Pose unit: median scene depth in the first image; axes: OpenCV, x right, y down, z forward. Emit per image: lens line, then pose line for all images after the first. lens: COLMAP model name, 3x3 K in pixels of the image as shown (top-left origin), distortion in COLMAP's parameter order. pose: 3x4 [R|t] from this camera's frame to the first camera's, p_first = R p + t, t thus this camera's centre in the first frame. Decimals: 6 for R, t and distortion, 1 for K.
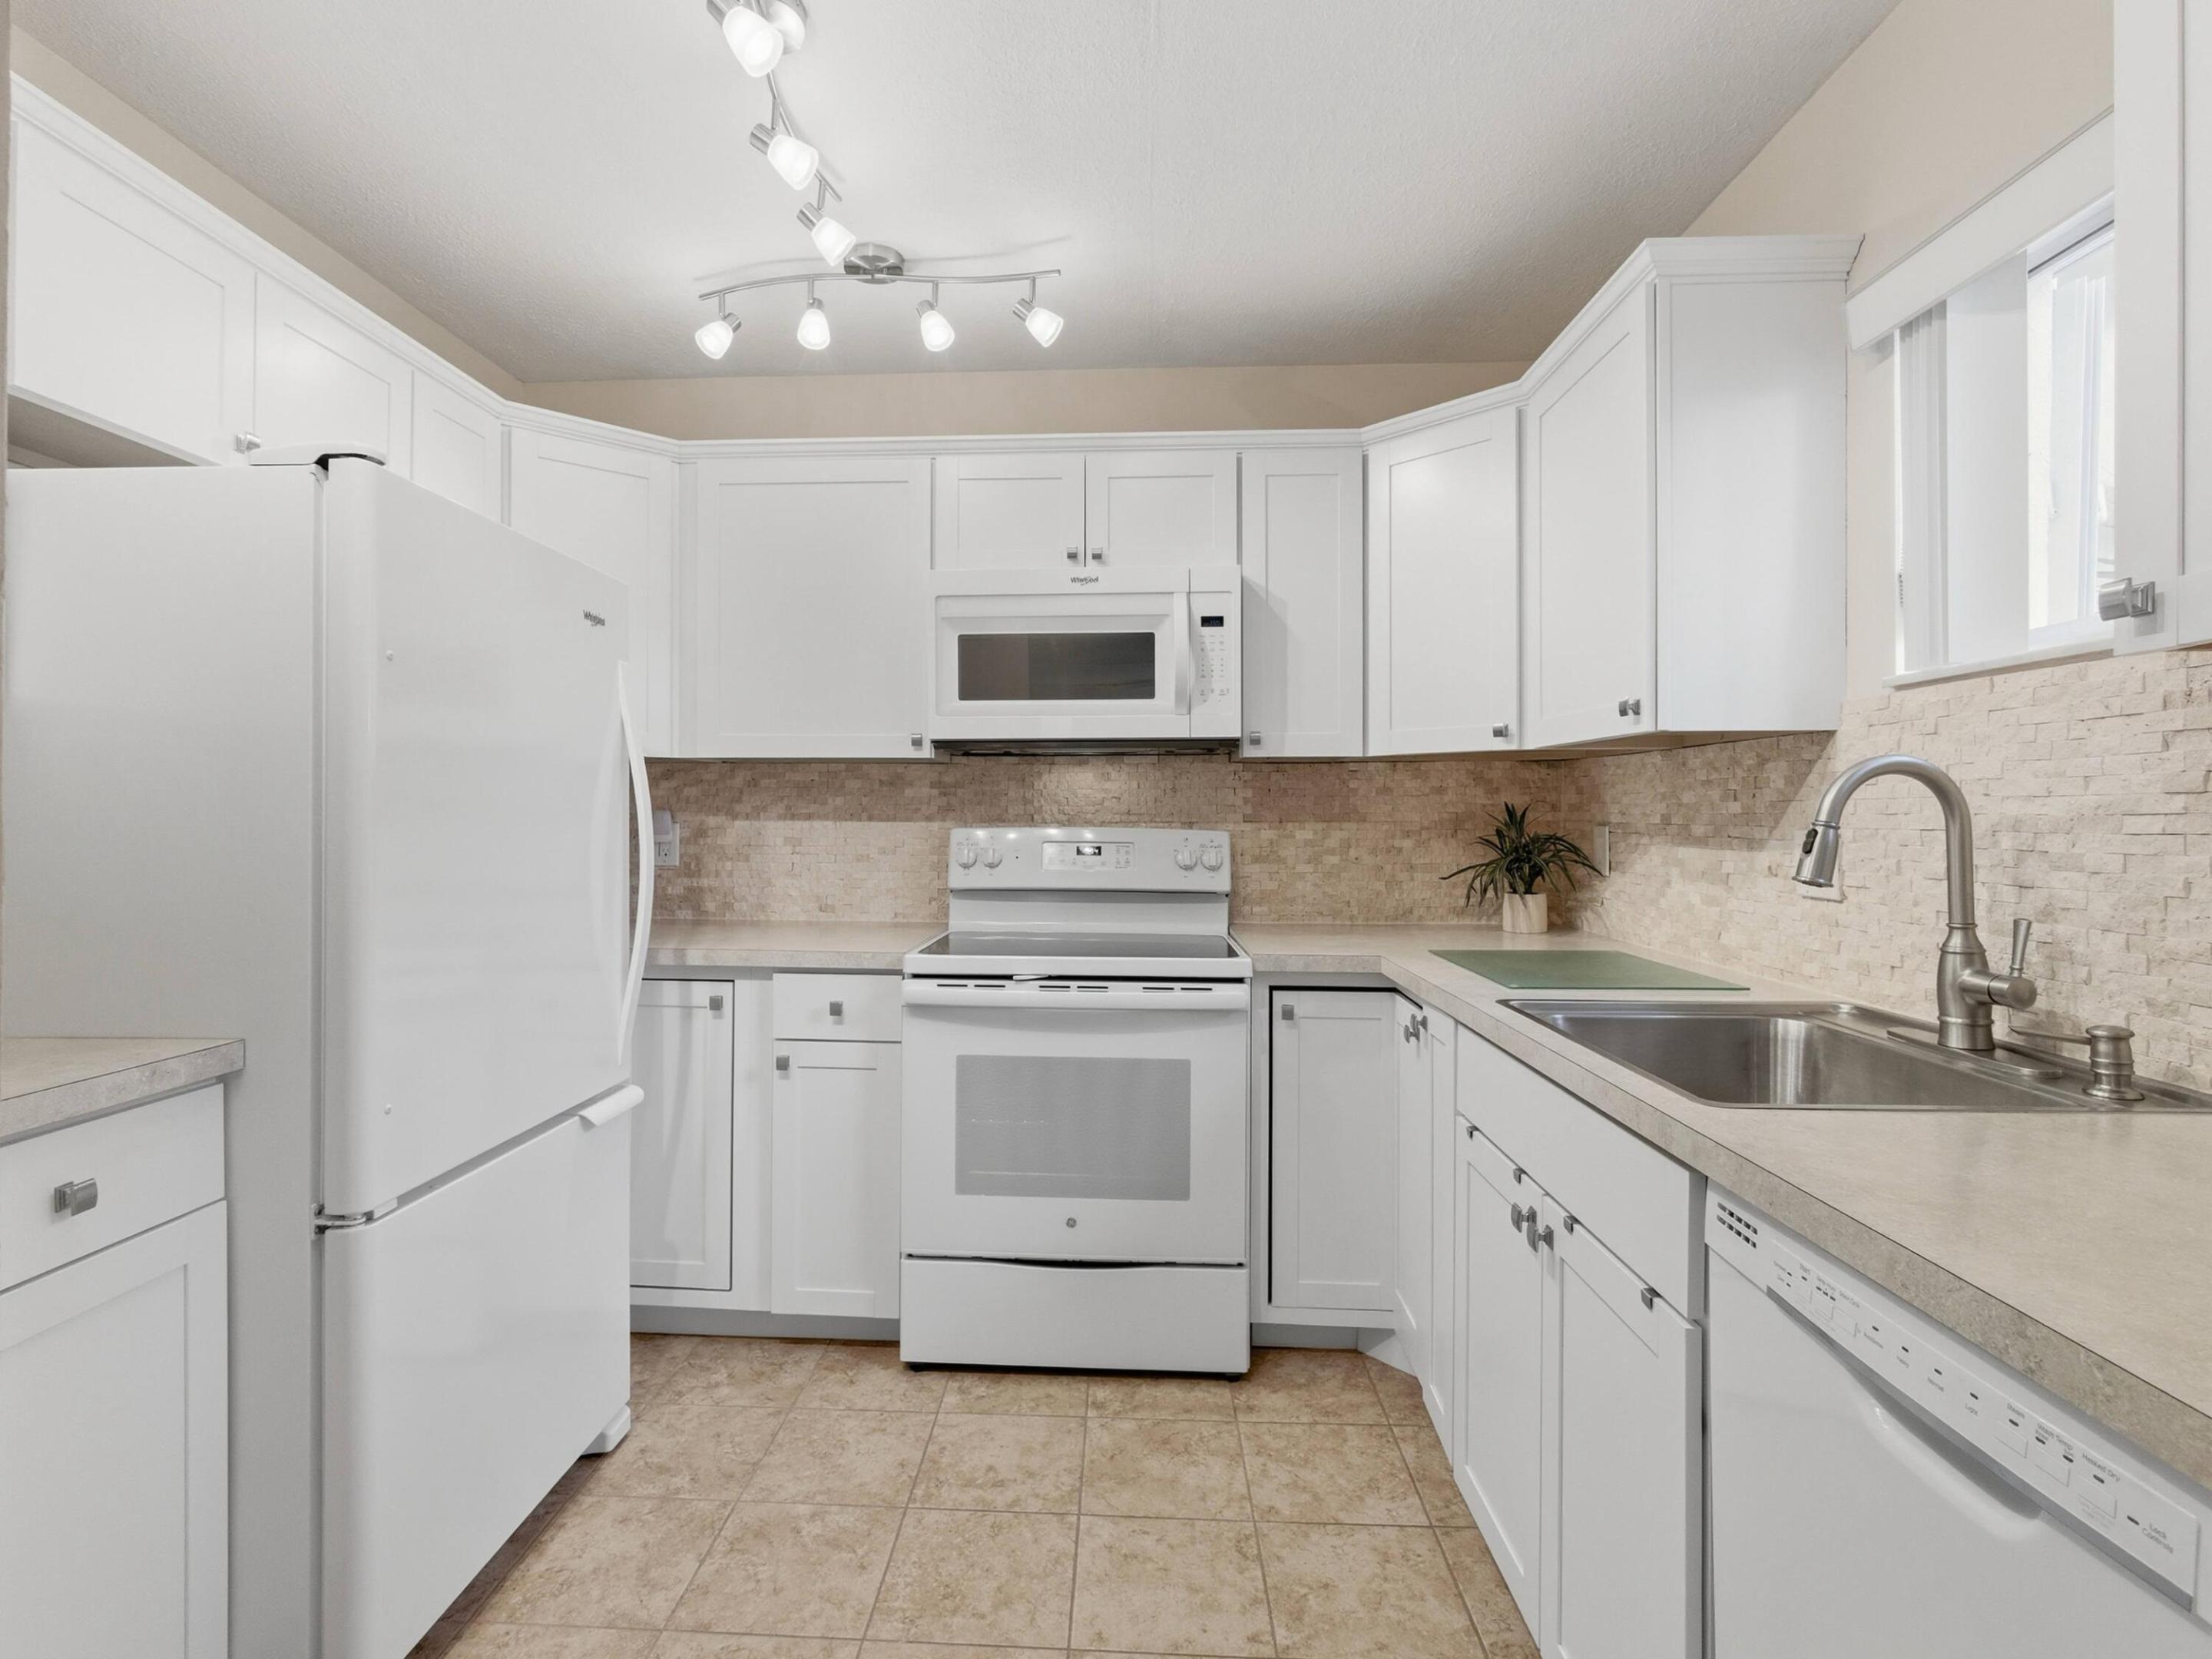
lens RADIAL K [[1061.8, 0, 1072.3], [0, 1061.8, 814.1], [0, 0, 1]] dist [-0.012250, 0.005266]
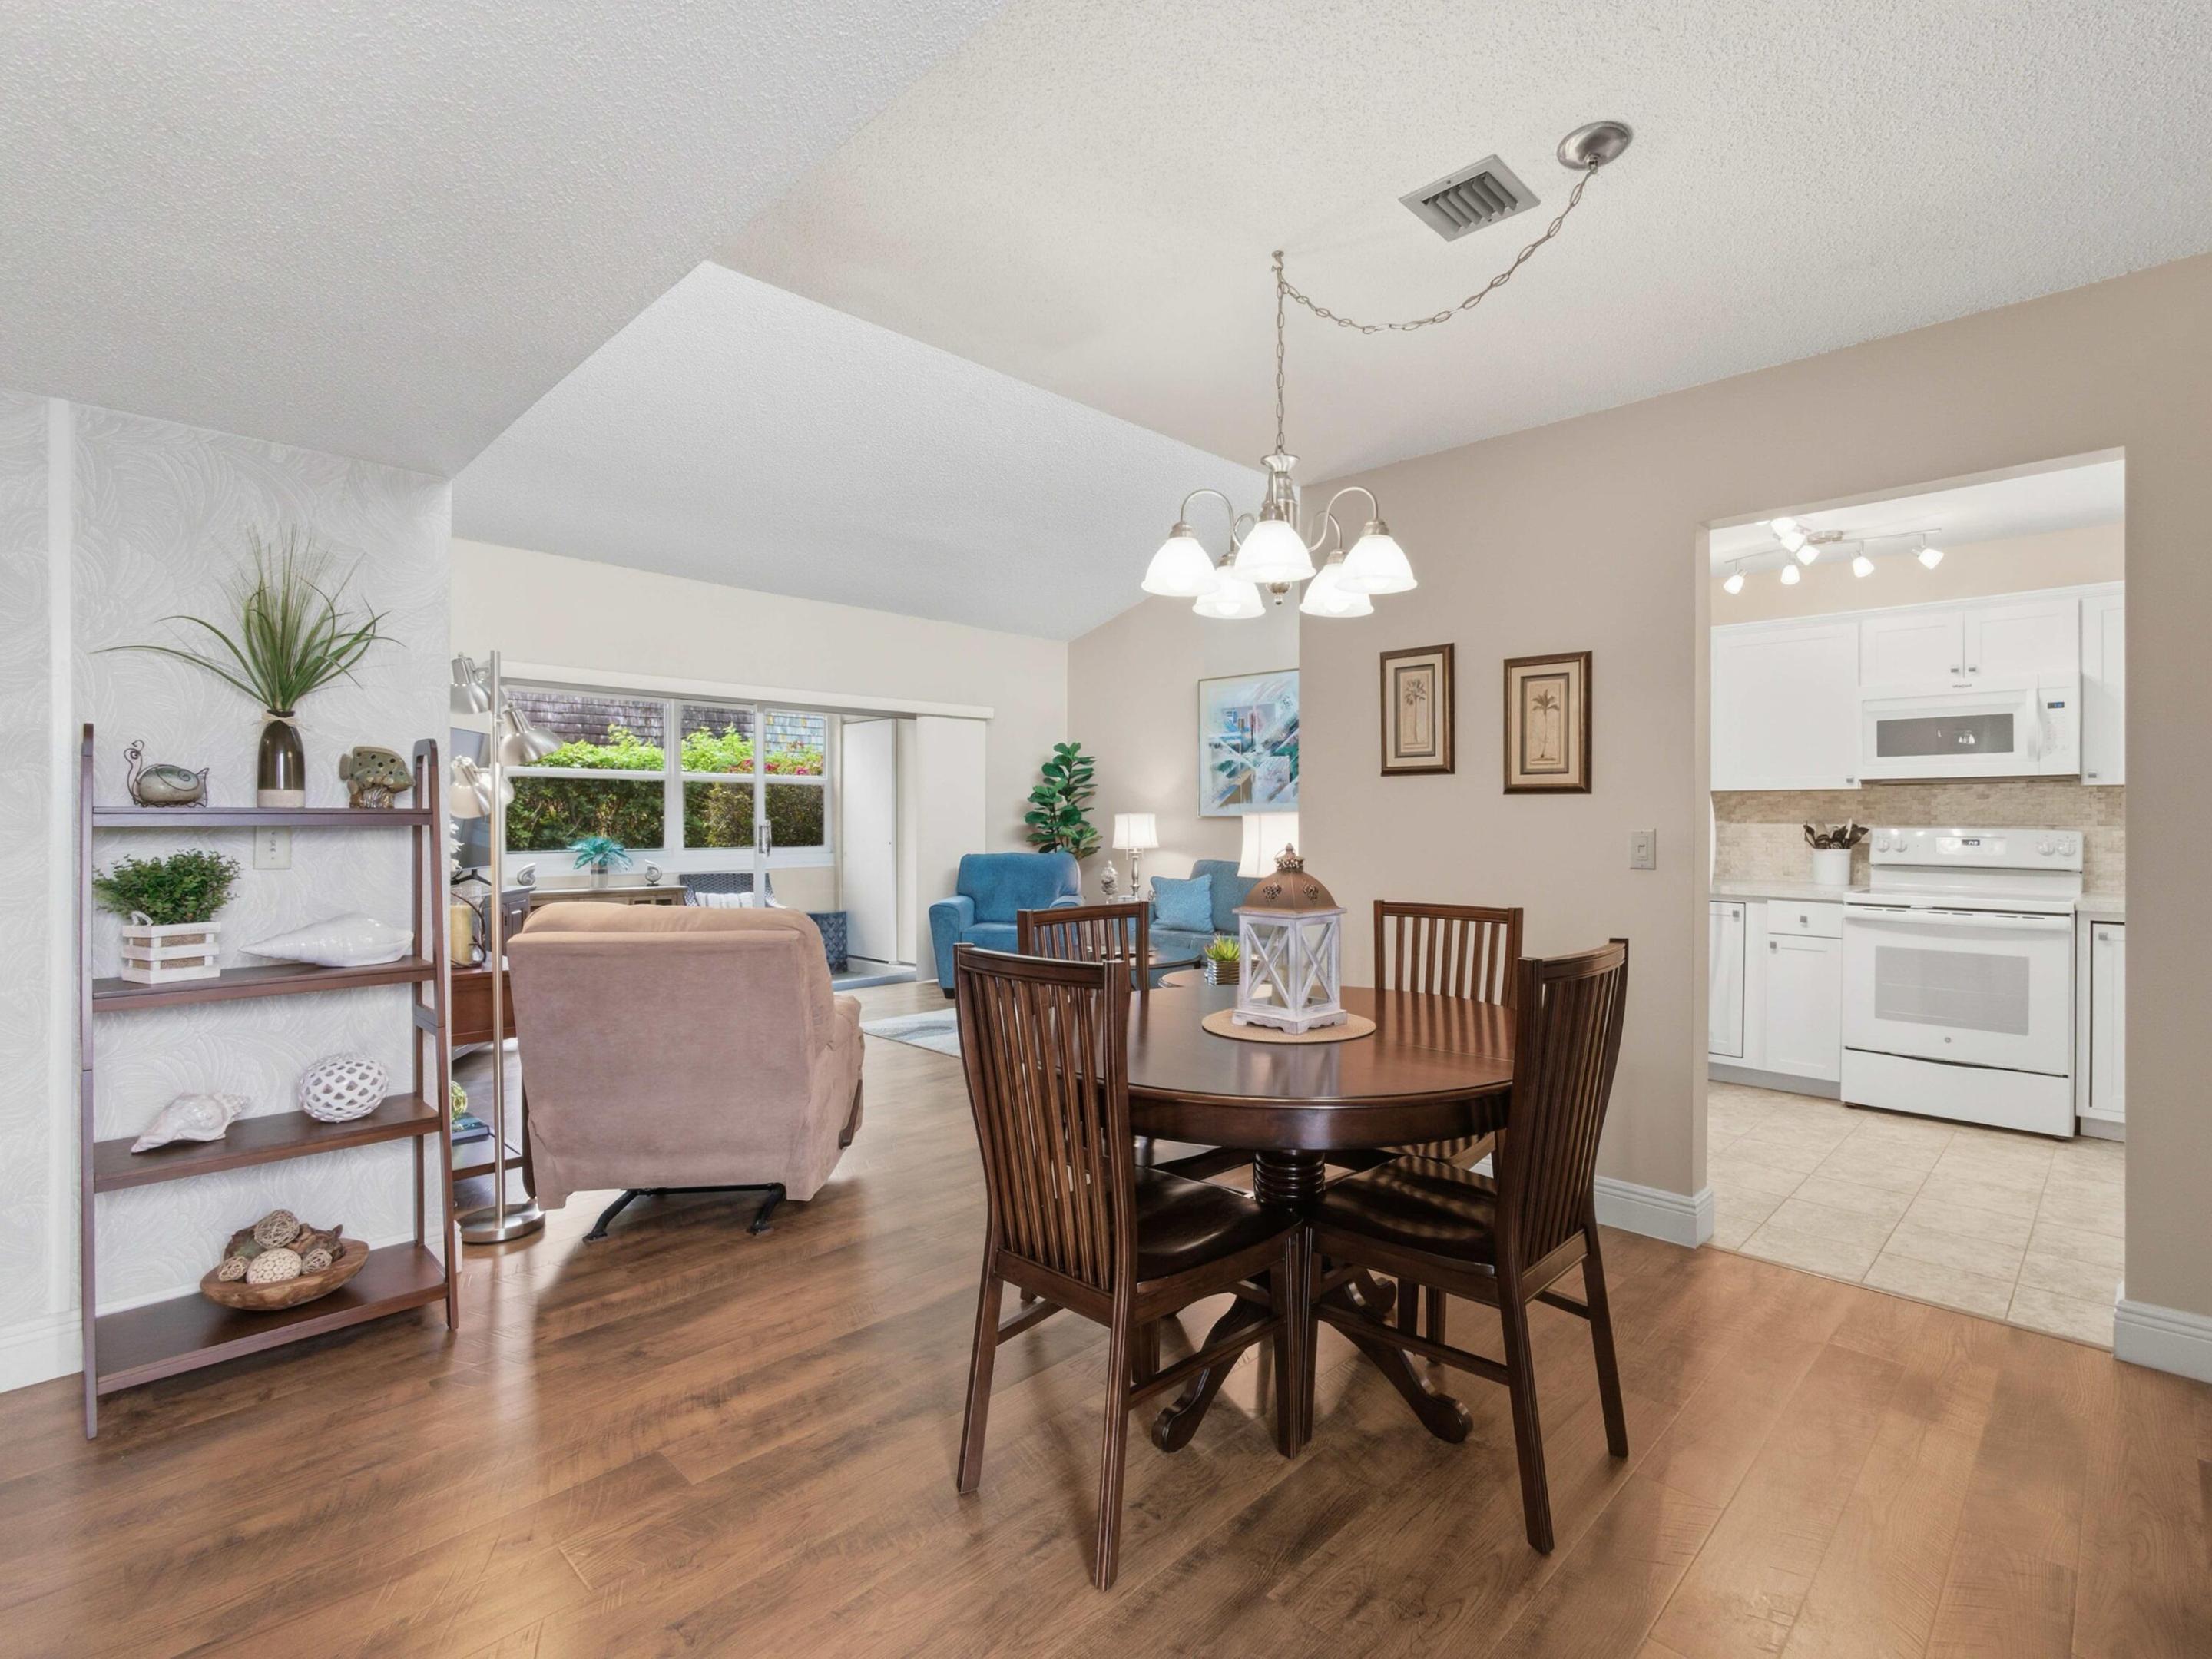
lens RADIAL K [[1061.8, 0, 1186.7], [0, 1061.8, 819.8], [0, 0, 1]] dist [-0.012250, 0.005266]
pose [[0.773886, 0.000085, -0.633325, 0.136932], [0.002749, 0.999990, 0.003494, -0.011738], [0.633319, -0.004445, 0.773878, -1.261872]]
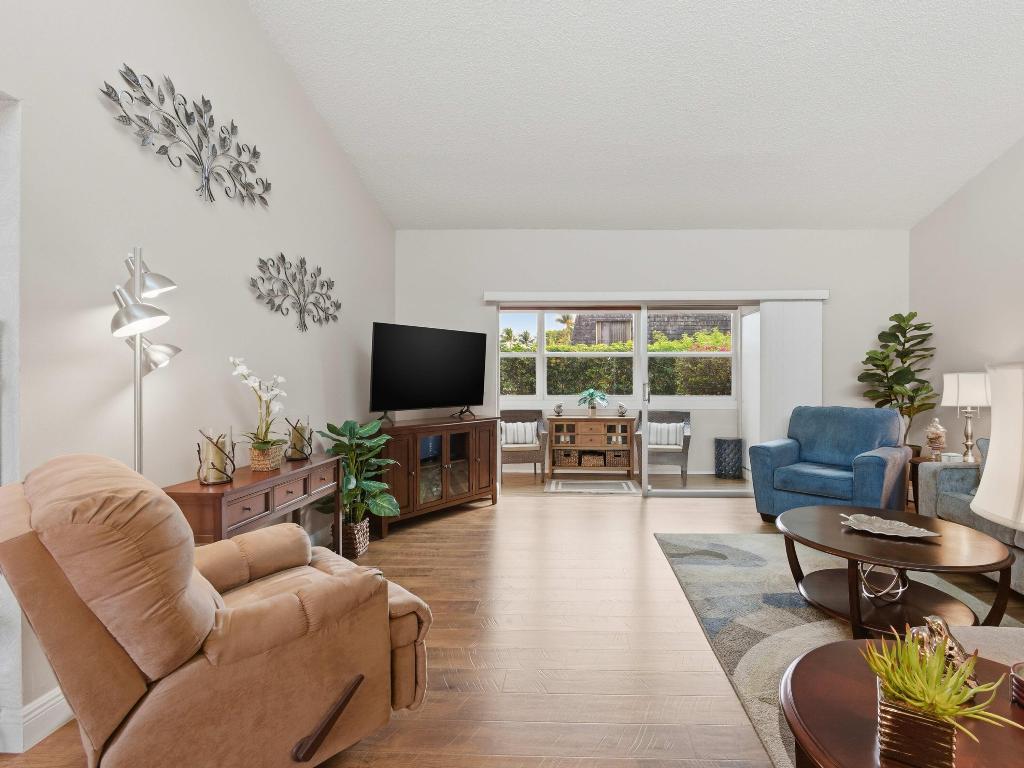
lens RADIAL K [[491.5, 0, 556.1], [0, 491.5, 377.8], [0, 0, 1]] dist [-0.012250, 0.005266]
pose [[0.022538, -0.003306, -0.999741, -0.564058], [0.004109, 0.999986, -0.003214, -0.004872], [0.999738, -0.004035, 0.022552, -0.138647]]
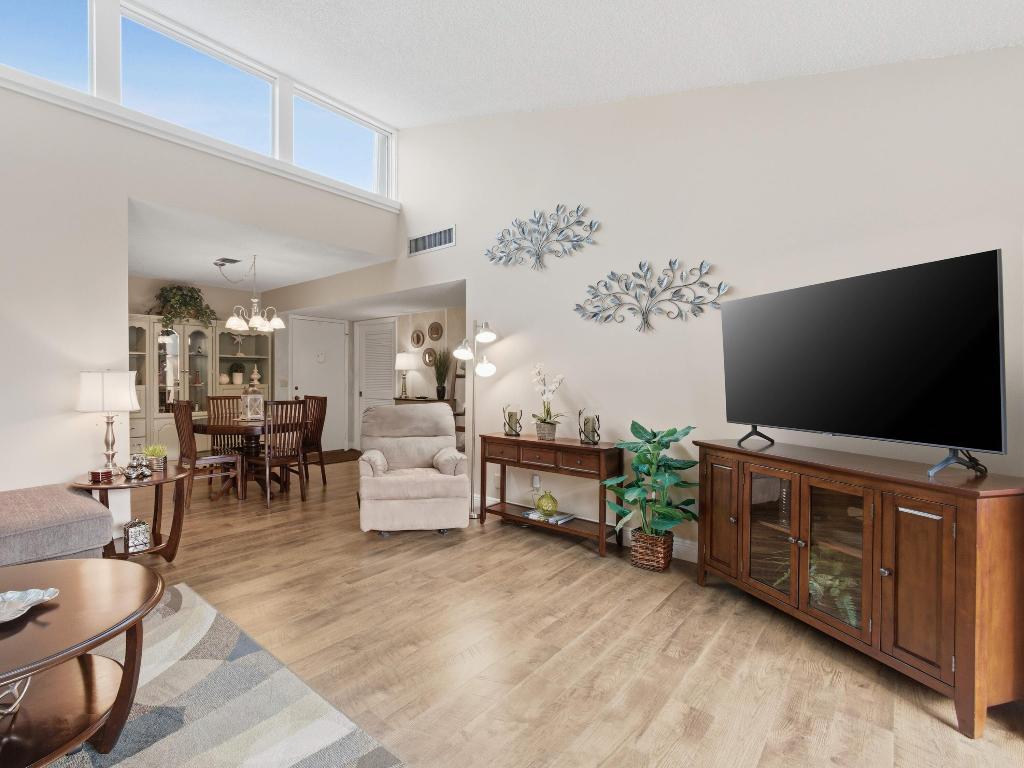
lens RADIAL K [[491.5, 0, 445.5], [0, 491.5, 387.9], [0, 0, 1]] dist [-0.012250, 0.005266]
pose [[-0.764596, -0.018507, 0.644244, -2.450663], [-0.007410, 0.999774, 0.019925, -0.003250], [-0.644467, 0.010461, -0.764560, 0.667379]]
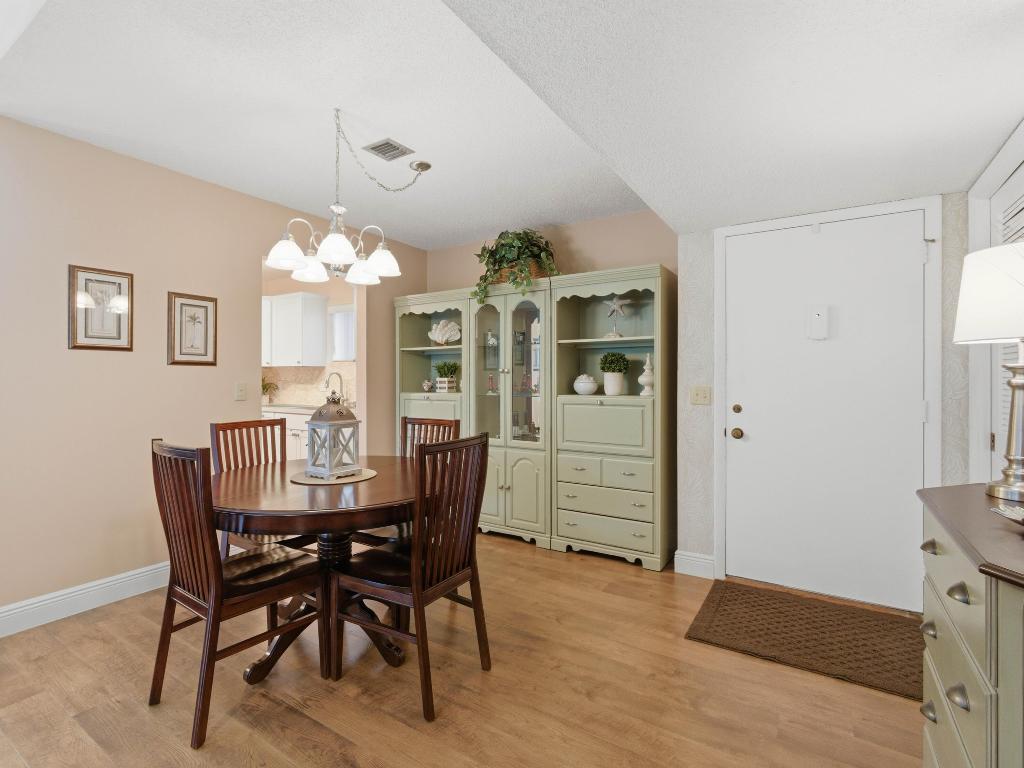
lens RADIAL K [[493.3, 0, 508.2], [0, 493.3, 377.9], [0, 0, 1]] dist [-0.014632, 0.007437]
pose [[0.496688, -0.002554, 0.867925, -1.094131], [-0.000977, 0.999993, 0.003501, -0.013844], [-0.867928, -0.002587, 0.496683, -1.211213]]
